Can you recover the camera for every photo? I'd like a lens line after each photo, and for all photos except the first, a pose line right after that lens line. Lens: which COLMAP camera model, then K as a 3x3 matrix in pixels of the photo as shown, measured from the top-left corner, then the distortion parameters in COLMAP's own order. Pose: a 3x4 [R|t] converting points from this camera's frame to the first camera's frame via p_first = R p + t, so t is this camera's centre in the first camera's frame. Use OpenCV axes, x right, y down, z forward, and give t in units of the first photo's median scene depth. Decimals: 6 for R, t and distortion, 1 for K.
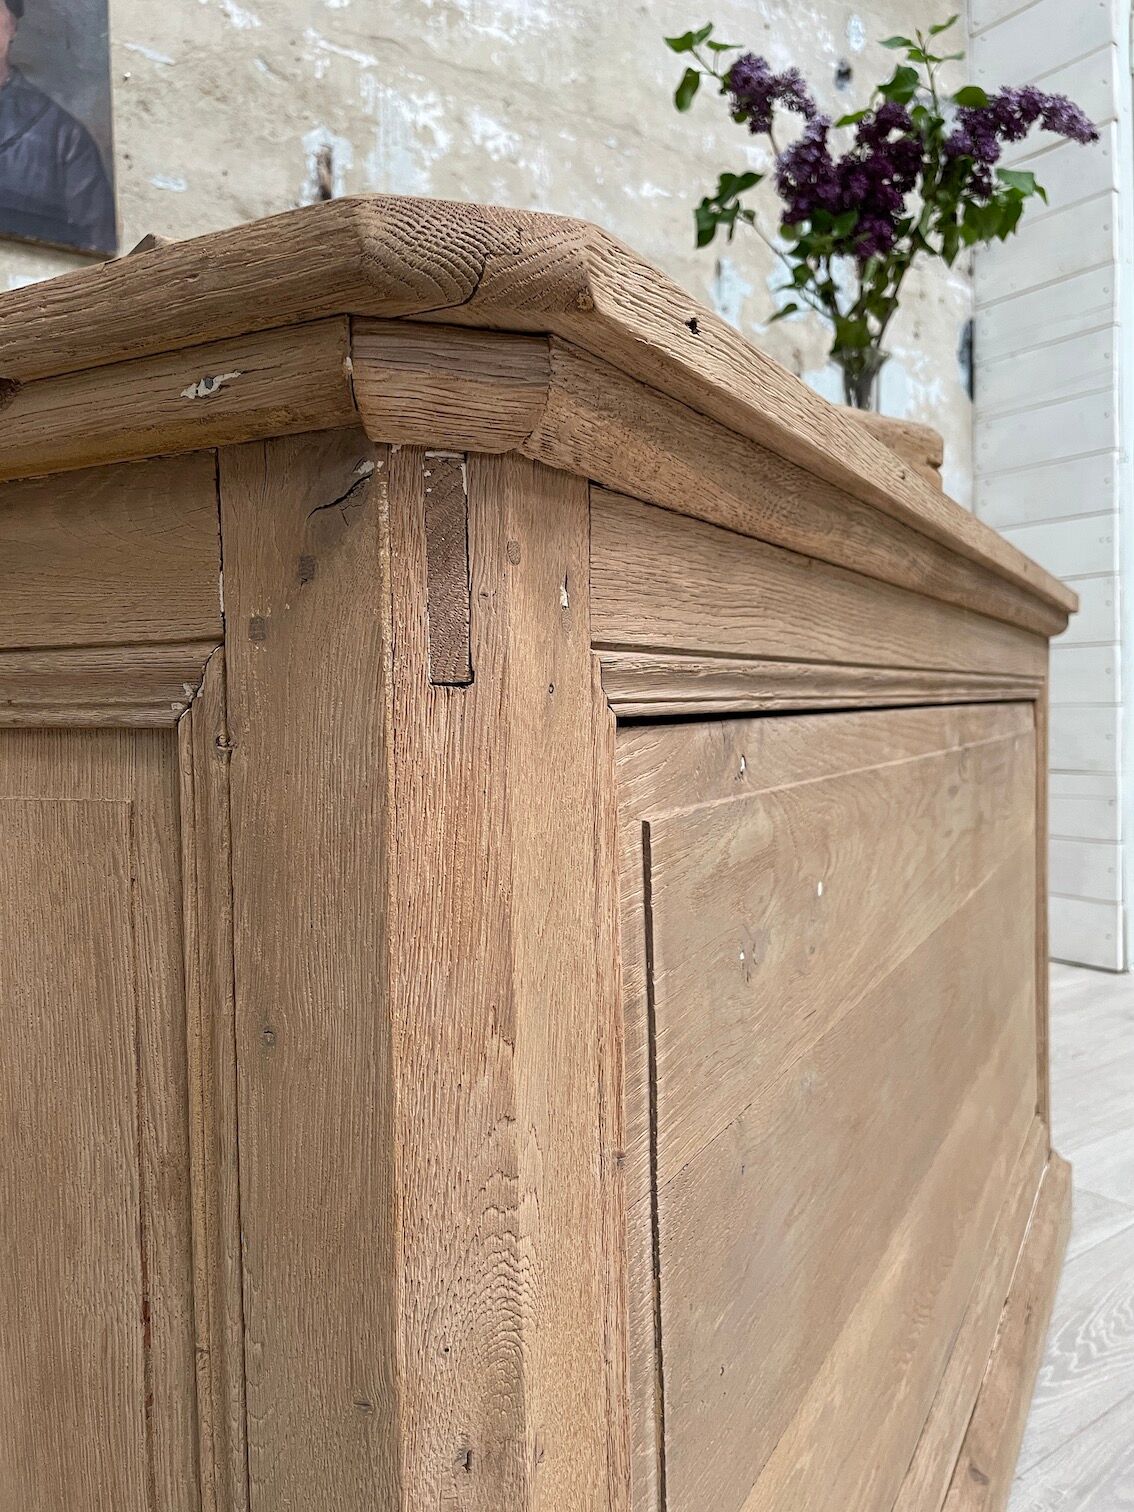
lens RADIAL K [[1149.1, 0, 566.7], [0, 1149.1, 755.2], [0, 0, 1]] dist [0.084162, -0.109052]
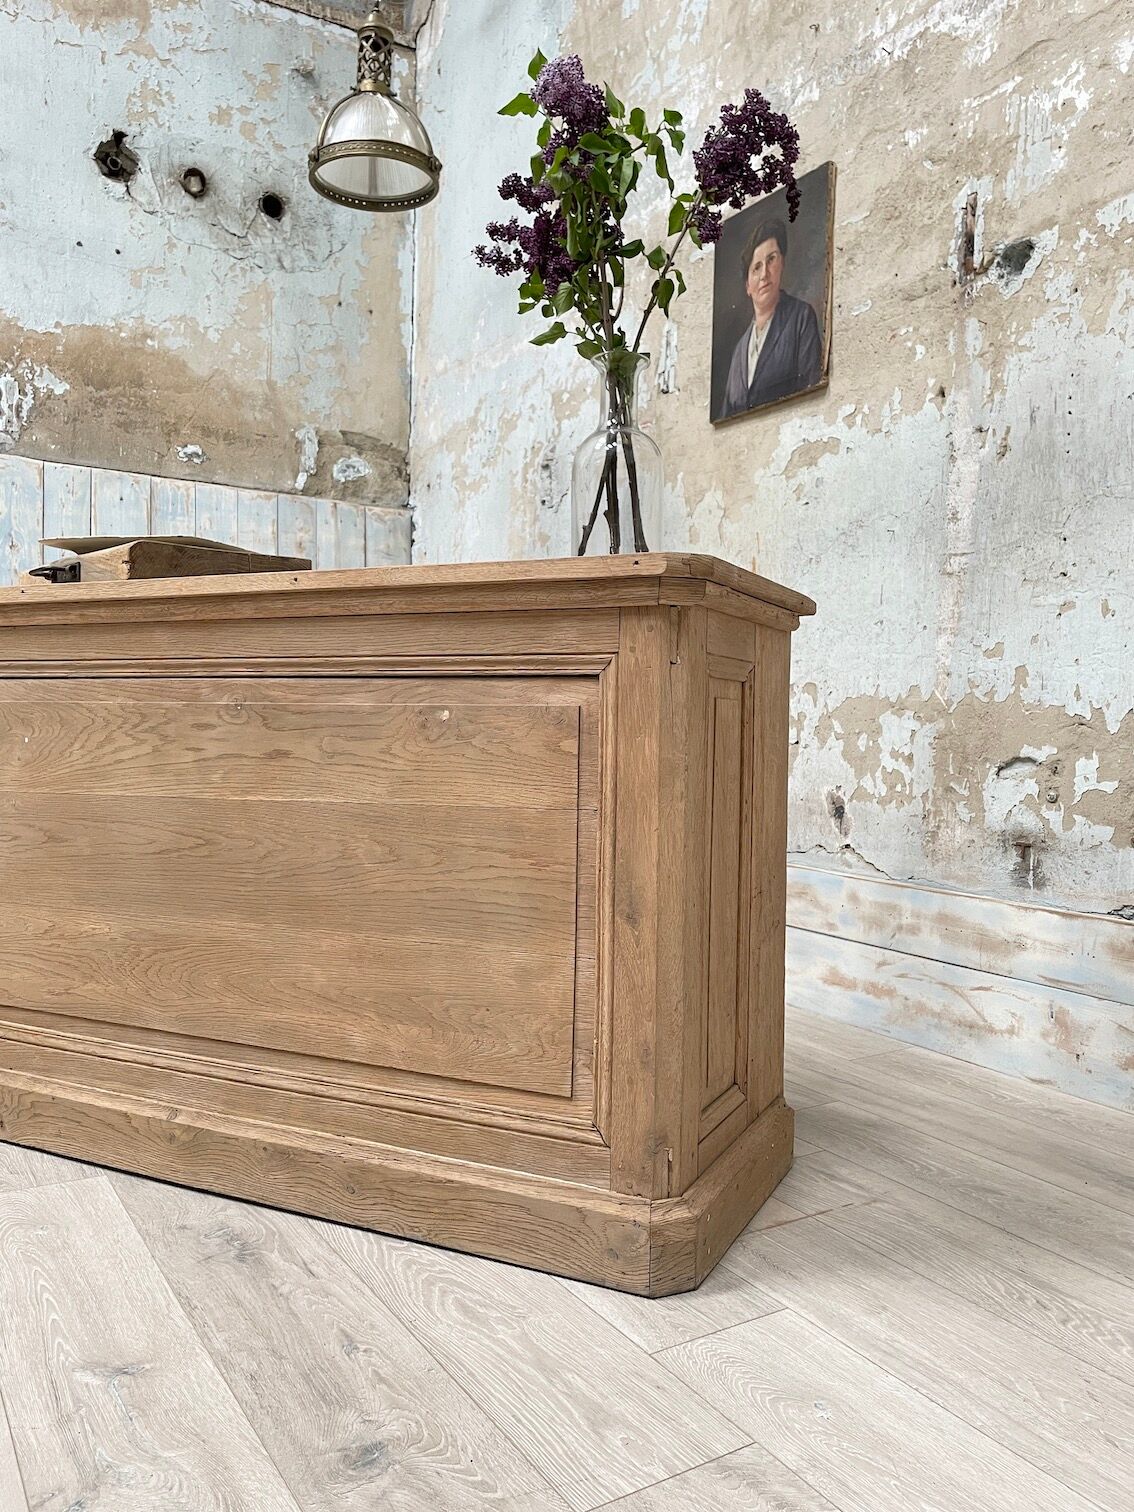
lens RADIAL K [[1149.1, 0, 563.6], [0, 1149.1, 749.4], [0, 0, 1]] dist [0.084162, -0.109052]
pose [[-0.088269, 0.030371, -0.995634, 1.205567], [-0.061150, 0.997485, 0.035849, -0.019243], [0.994218, 0.064047, -0.086190, 0.953912]]
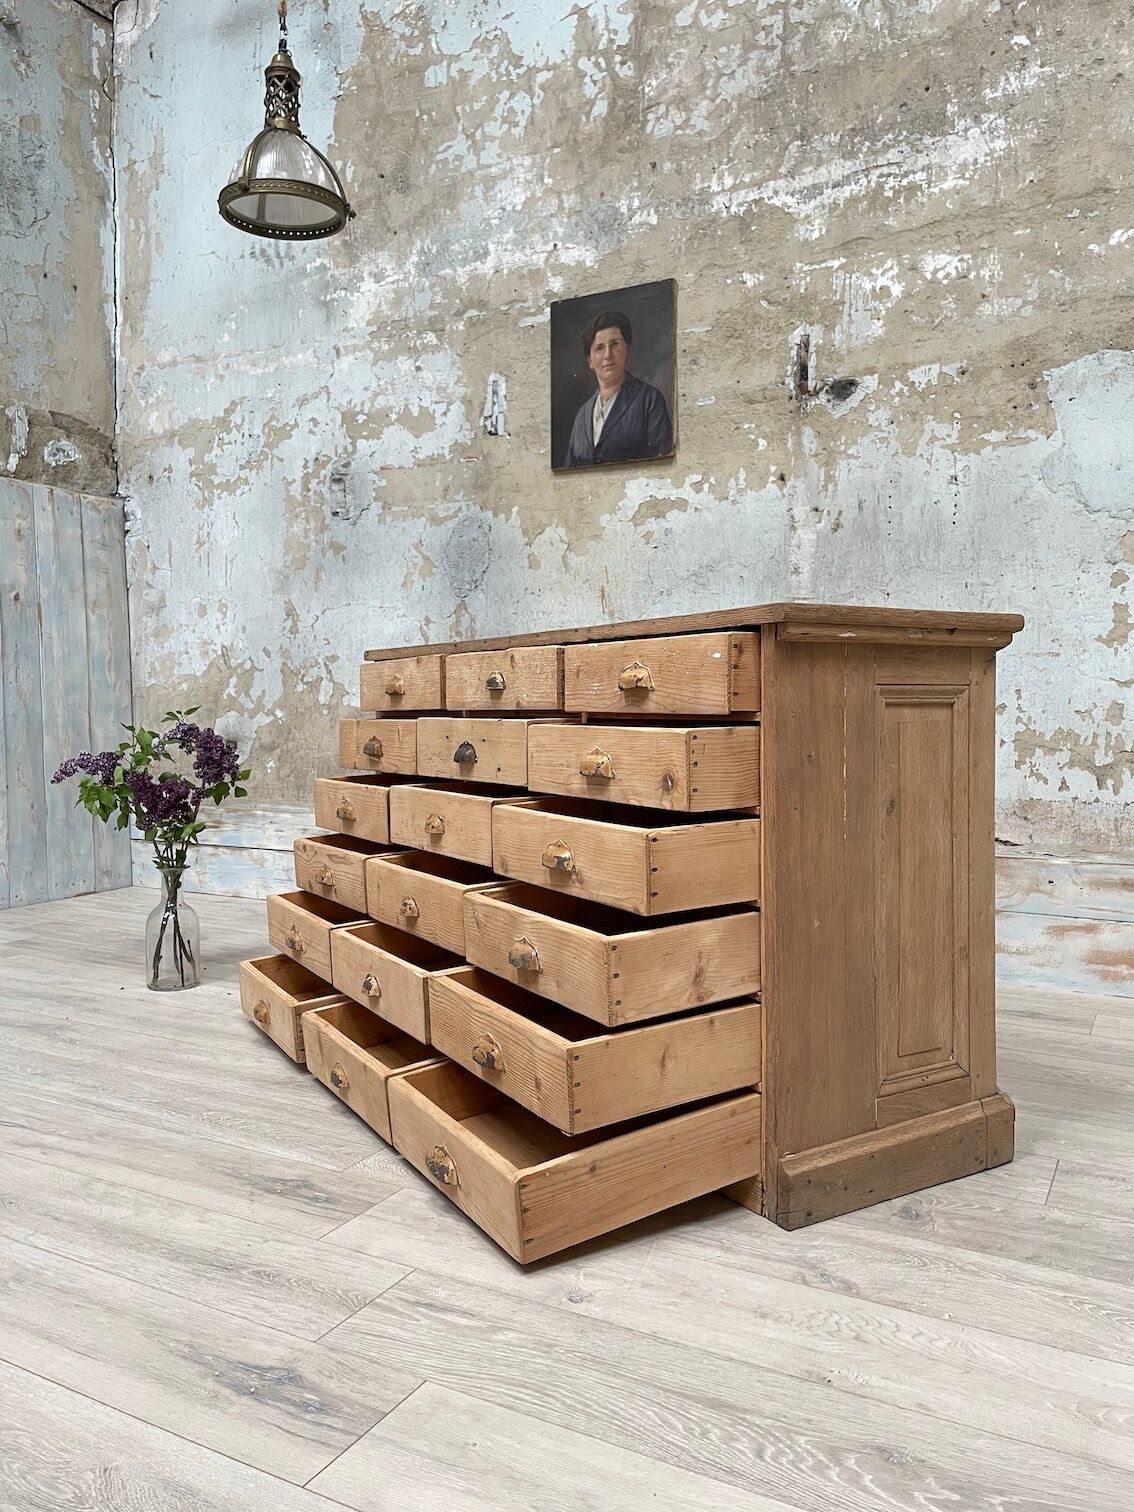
lens RADIAL K [[1149.1, 0, 562.7], [0, 1149.1, 753.7], [0, 0, 1]] dist [0.084162, -0.109052]
pose [[0.414638, 0.048921, -0.908670, 1.357068], [-0.046582, 0.998386, 0.032496, -0.018959], [0.908793, 0.028853, 0.416248, 0.131263]]
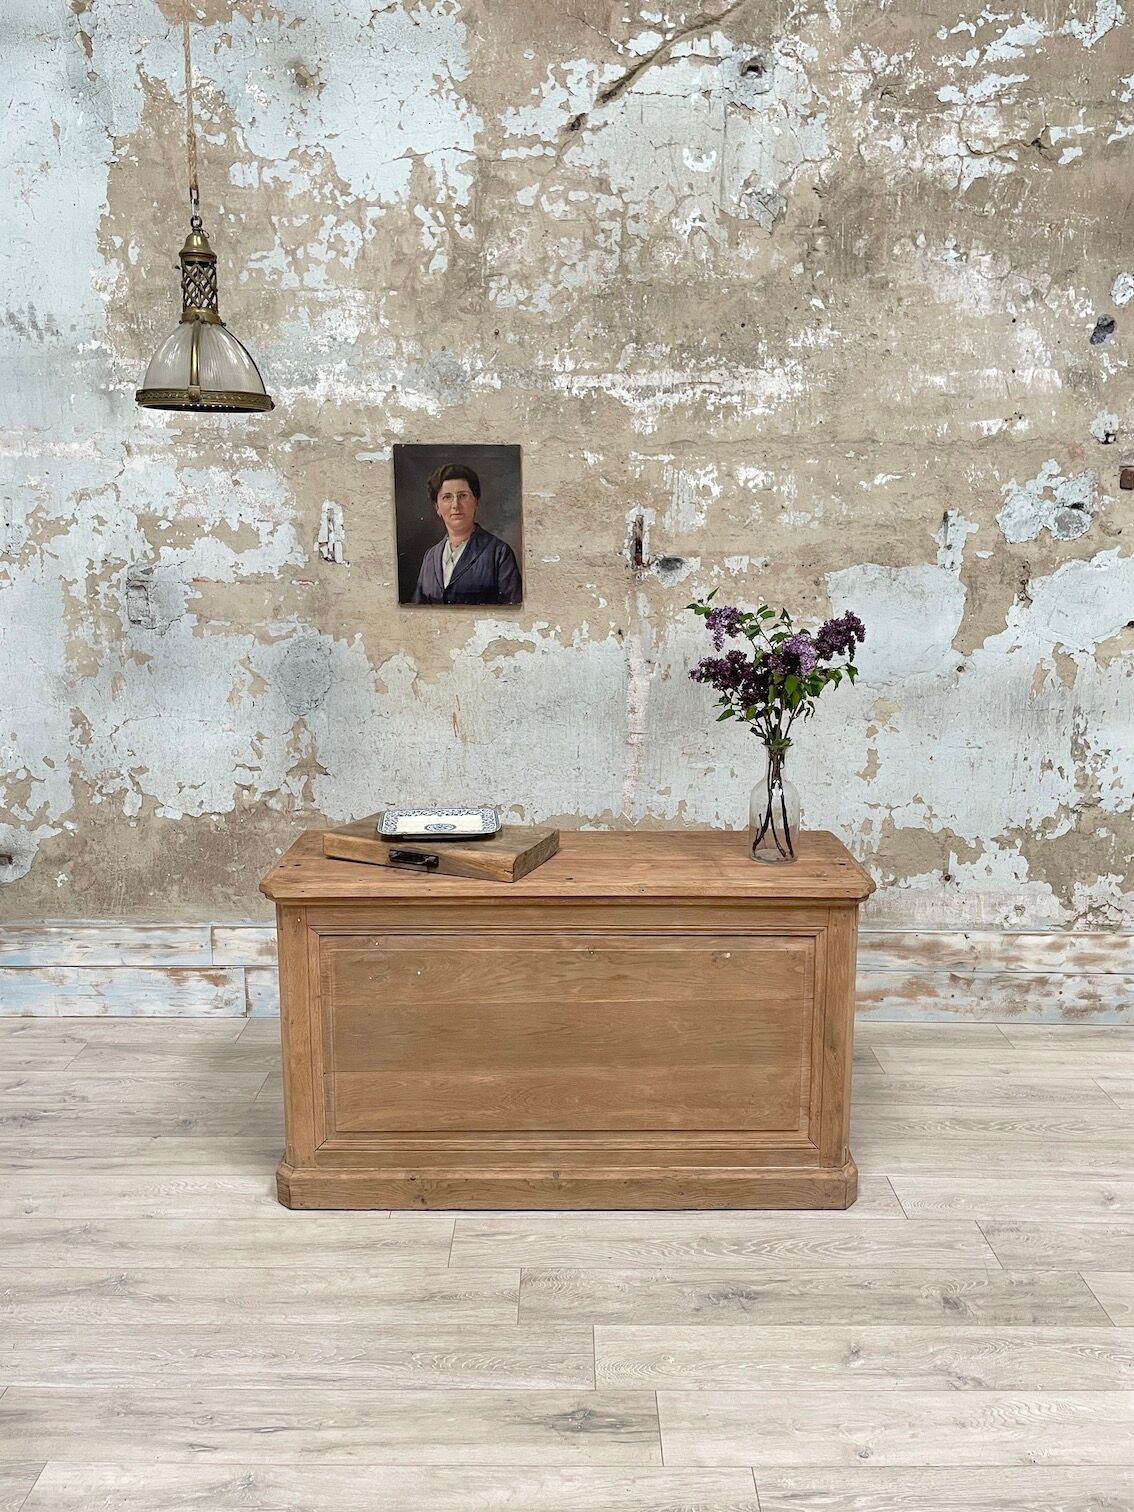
lens RADIAL K [[1149.1, 0, 569.8], [0, 1149.1, 752.5], [0, 0, 1]] dist [0.084162, -0.109052]
pose [[0.800322, 0.131014, -0.585081, 1.012335], [-0.041657, 0.985626, 0.163723, -0.574552], [0.598122, -0.106659, 0.794276, -0.650212]]
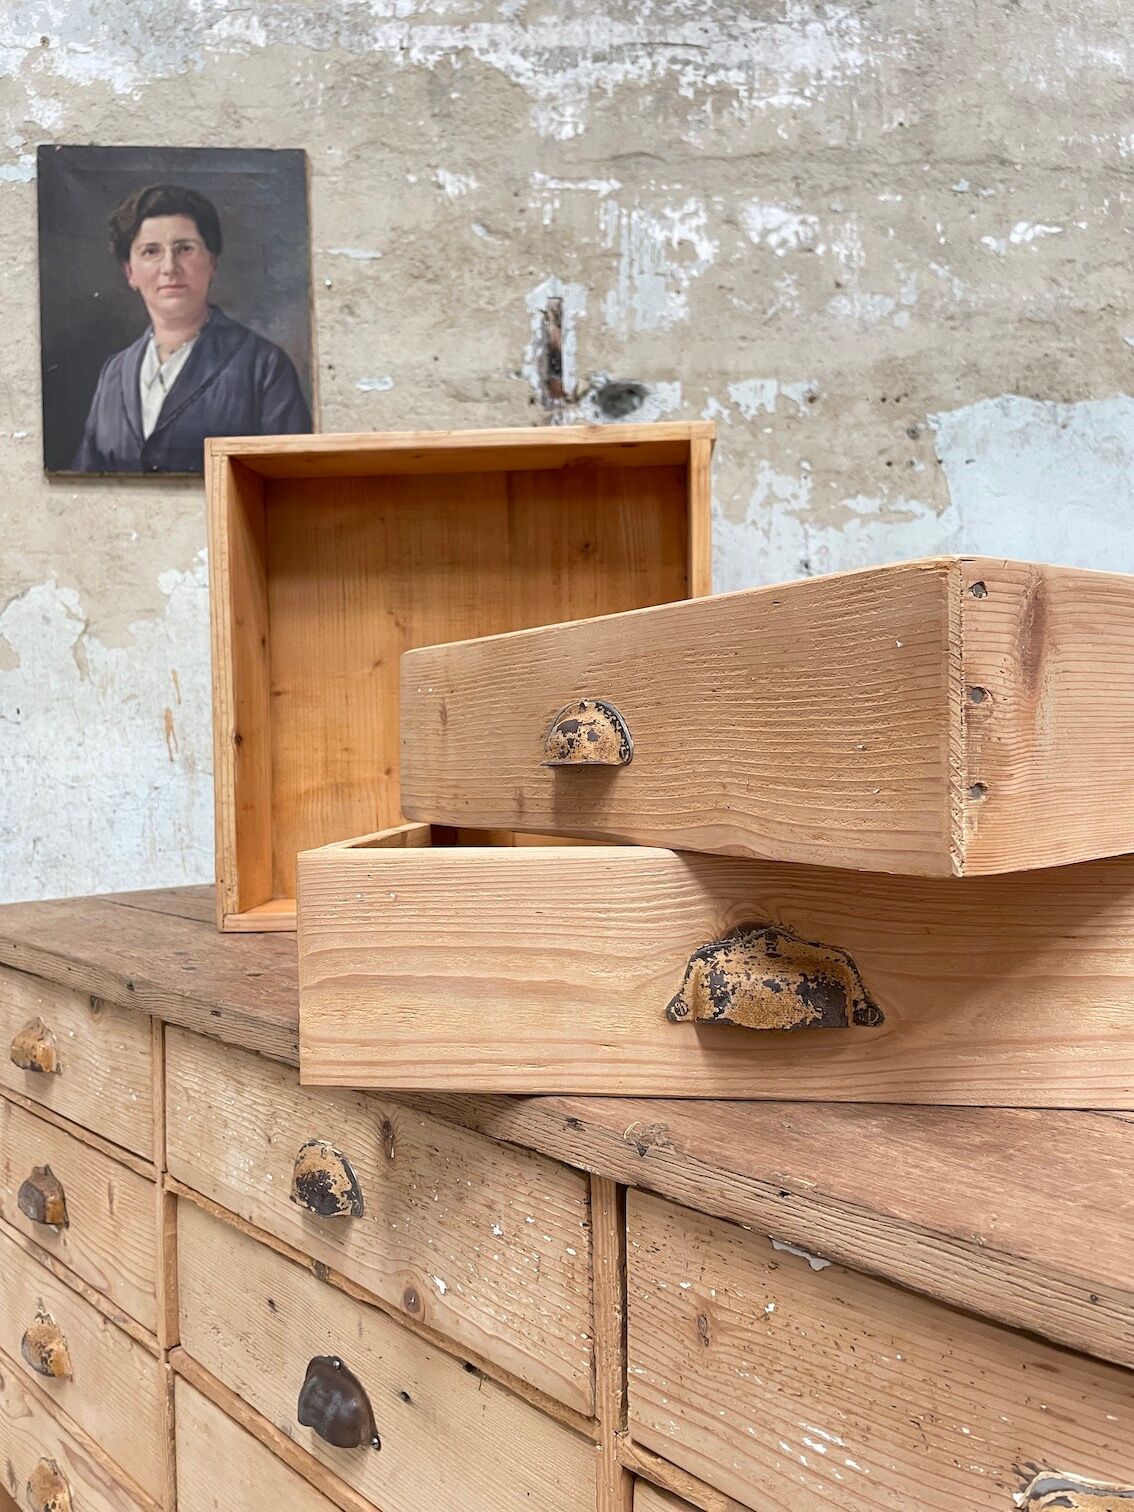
lens RADIAL K [[1149.1, 0, 569.4], [0, 1149.1, 755.4], [0, 0, 1]] dist [0.084162, -0.109052]
pose [[0.842204, -0.003037, -0.539151, 0.352740], [-0.018727, 0.999216, -0.034882, -0.187391], [0.538834, 0.039474, 0.841486, 0.359782]]
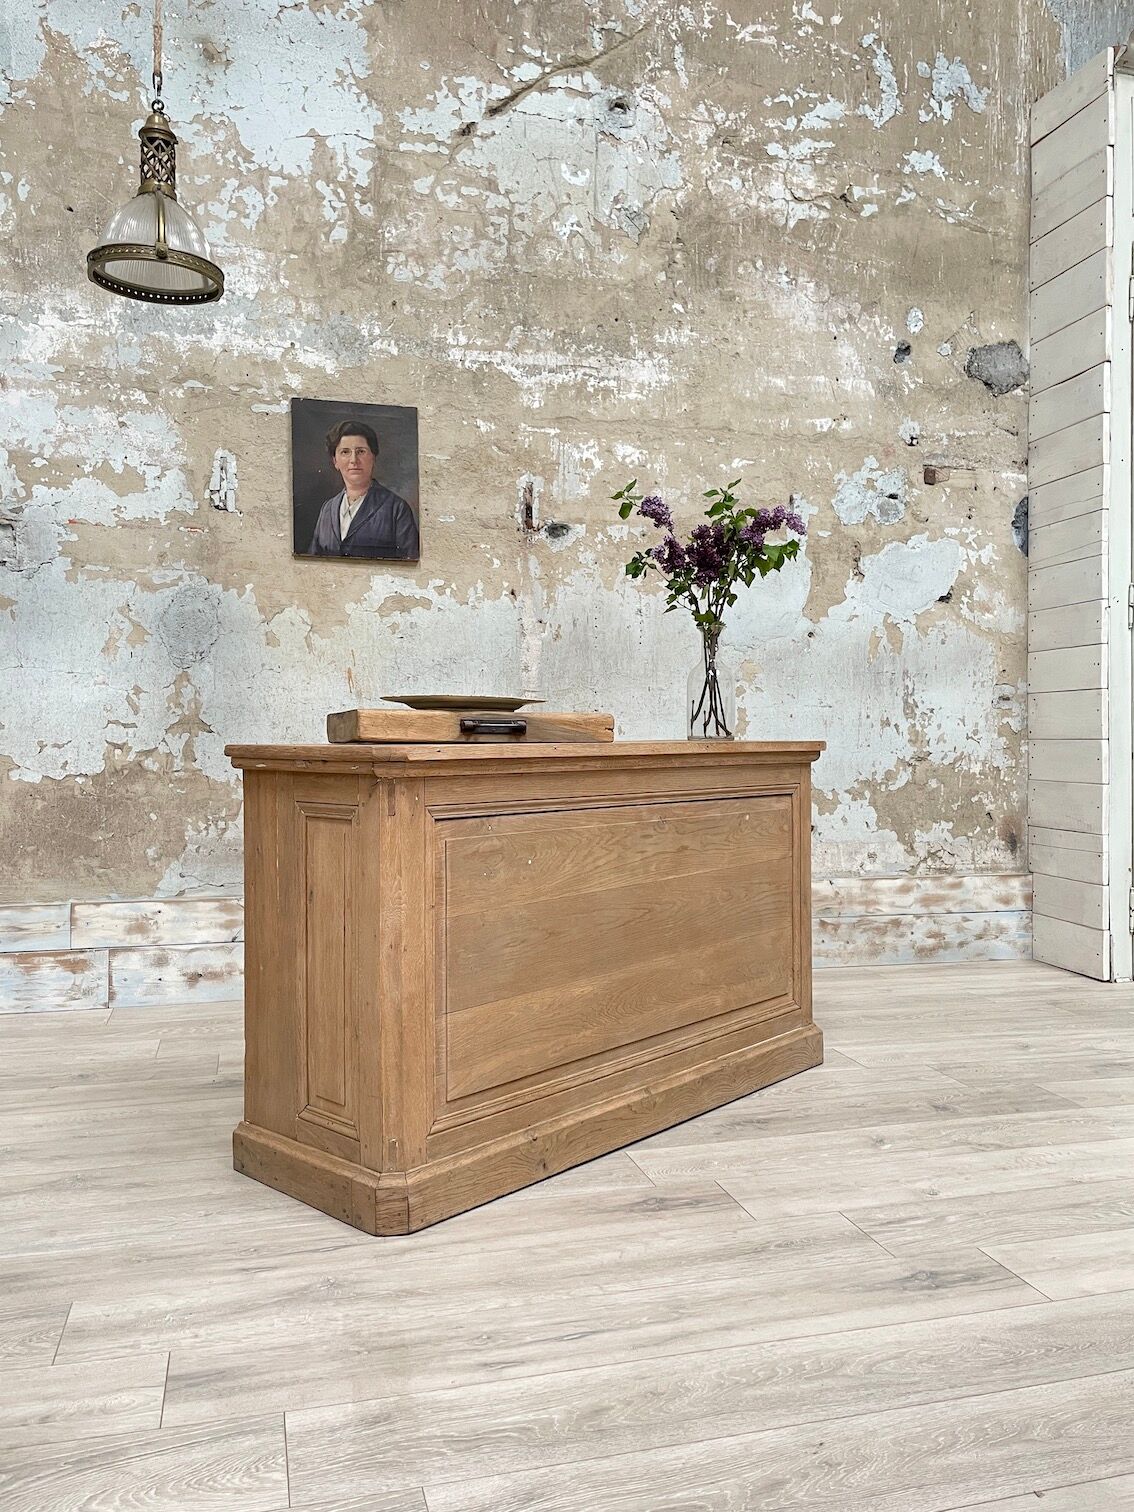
lens RADIAL K [[1149.1, 0, 571.9], [0, 1149.1, 751.3], [0, 0, 1]] dist [0.084162, -0.109052]
pose [[0.931583, 0.022780, -0.362815, 0.702490], [-0.031859, 0.999311, -0.019061, -0.066109], [0.362131, 0.029316, 0.931666, -0.908000]]
